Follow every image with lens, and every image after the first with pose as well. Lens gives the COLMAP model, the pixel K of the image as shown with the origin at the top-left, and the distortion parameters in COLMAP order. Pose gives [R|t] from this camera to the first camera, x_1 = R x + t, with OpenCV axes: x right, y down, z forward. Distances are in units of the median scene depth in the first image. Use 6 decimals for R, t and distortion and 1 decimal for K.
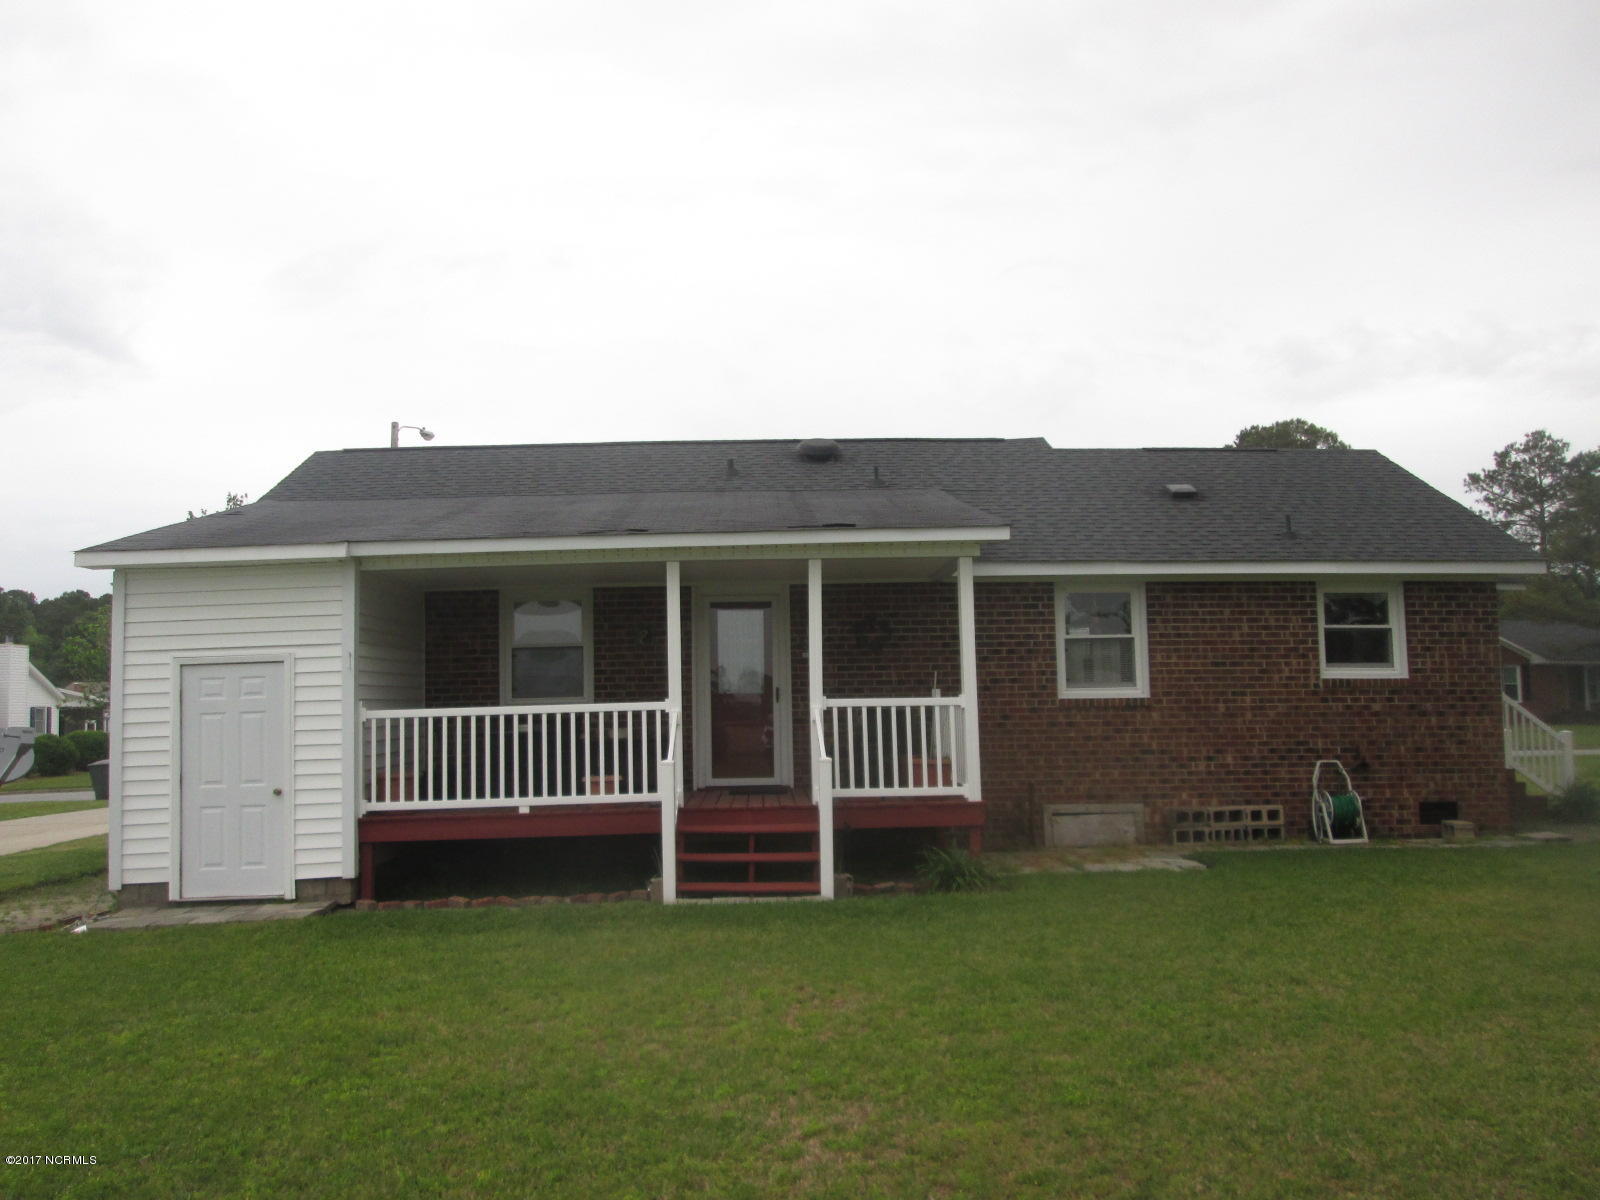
lens RADIAL K [[1332.5, 0, 841.9], [0, 1332.5, 550.8], [0, 0, 1]] dist [-0.103295, 0.010019]
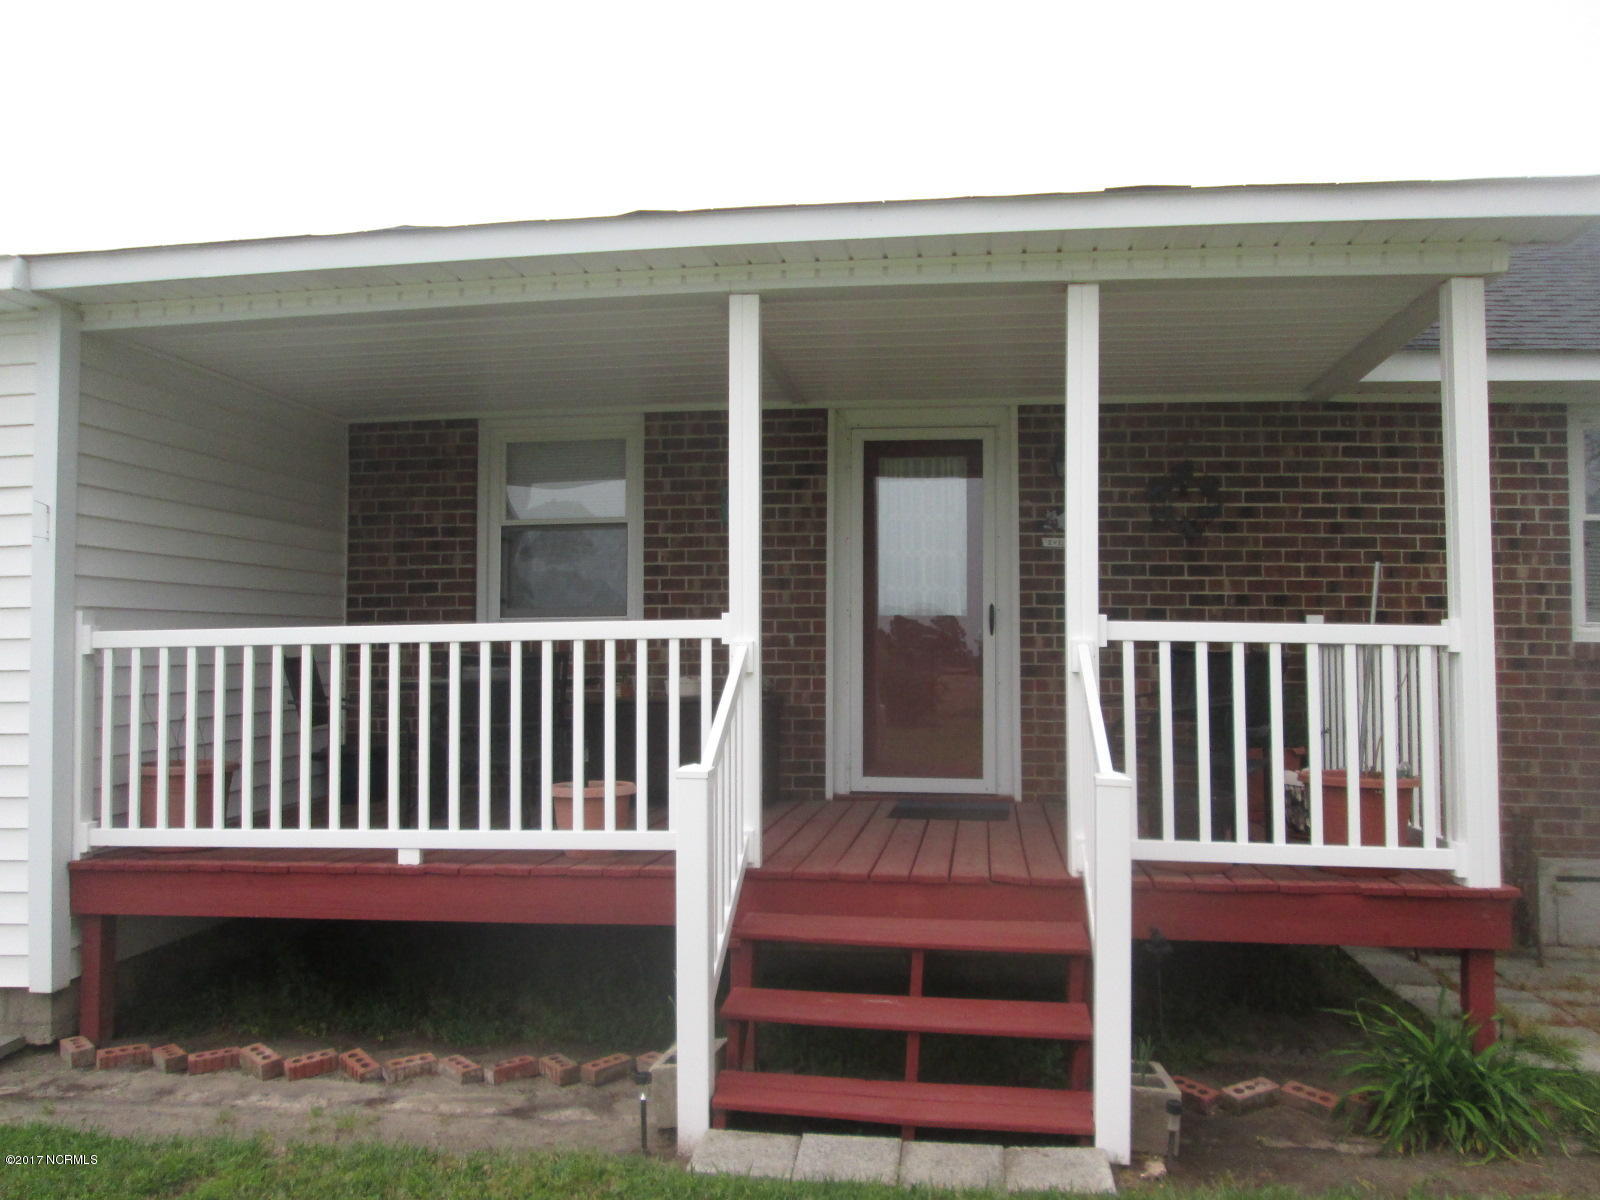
lens RADIAL K [[1367.1, 0, 800.0], [0, 1367.1, 600.0], [0, 0, 1]] dist [0.008777, 0.002470]
pose [[0.981111, 0.017737, -0.192629, -0.019664], [-0.002457, 0.996850, 0.079276, 0.059568], [0.193428, -0.077306, 0.978064, 0.475200]]
